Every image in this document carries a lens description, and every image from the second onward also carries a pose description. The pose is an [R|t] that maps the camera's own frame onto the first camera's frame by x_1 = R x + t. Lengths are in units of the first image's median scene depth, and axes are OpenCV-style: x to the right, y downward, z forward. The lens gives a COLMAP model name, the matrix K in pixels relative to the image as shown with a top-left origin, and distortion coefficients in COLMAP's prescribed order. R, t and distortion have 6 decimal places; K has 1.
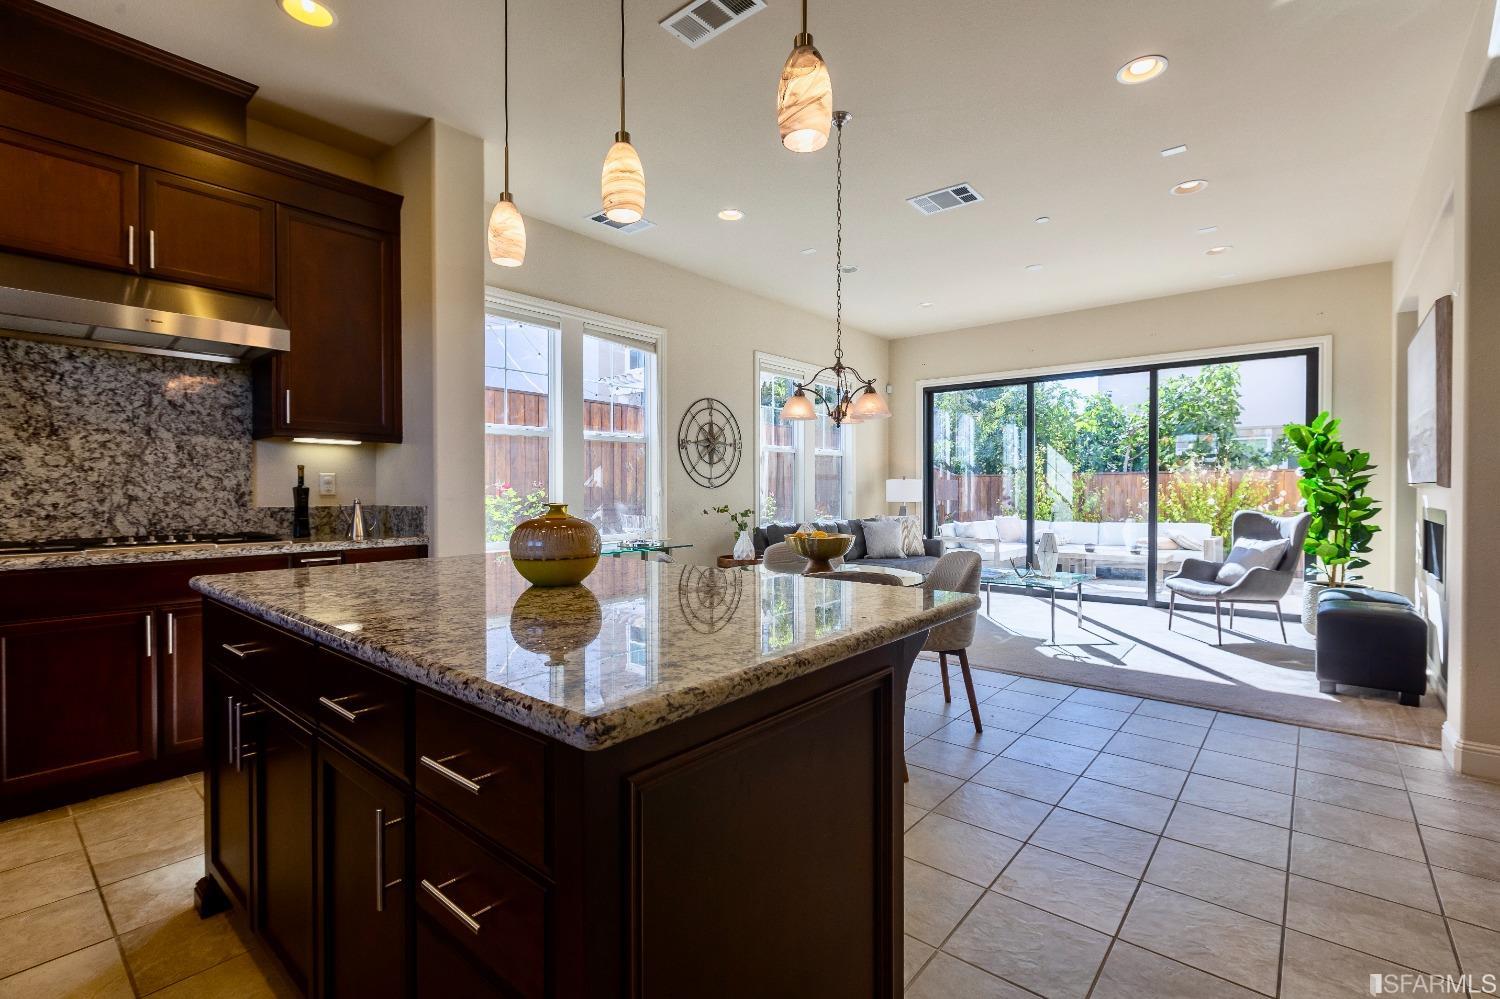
lens RADIAL K [[686.5, 0, 724.2], [0, 686.5, 498.1], [0, 0, 1]] dist [-0.001462, -0.000629]
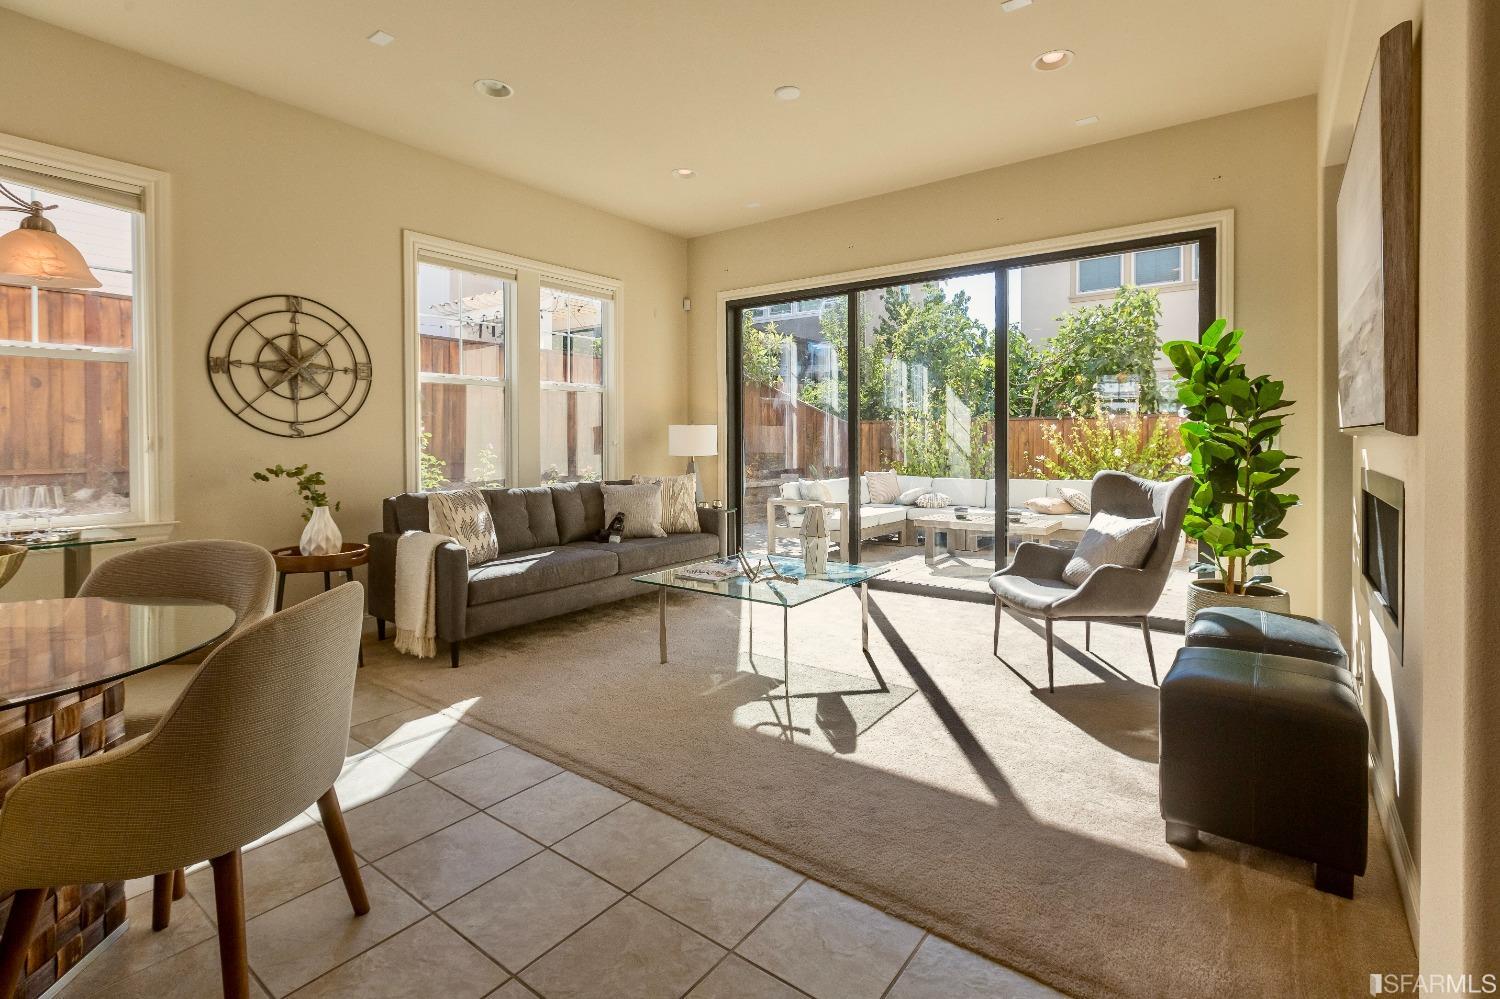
lens RADIAL K [[682.2, 0, 748.3], [0, 682.2, 446.2], [0, 0, 1]] dist [0.000596, 0.000062]
pose [[0.998241, -0.002508, 0.059230, 0.398362], [0.002535, 0.999997, -0.000374, -0.006094], [-0.059229, 0.000523, 0.998244, 0.386868]]
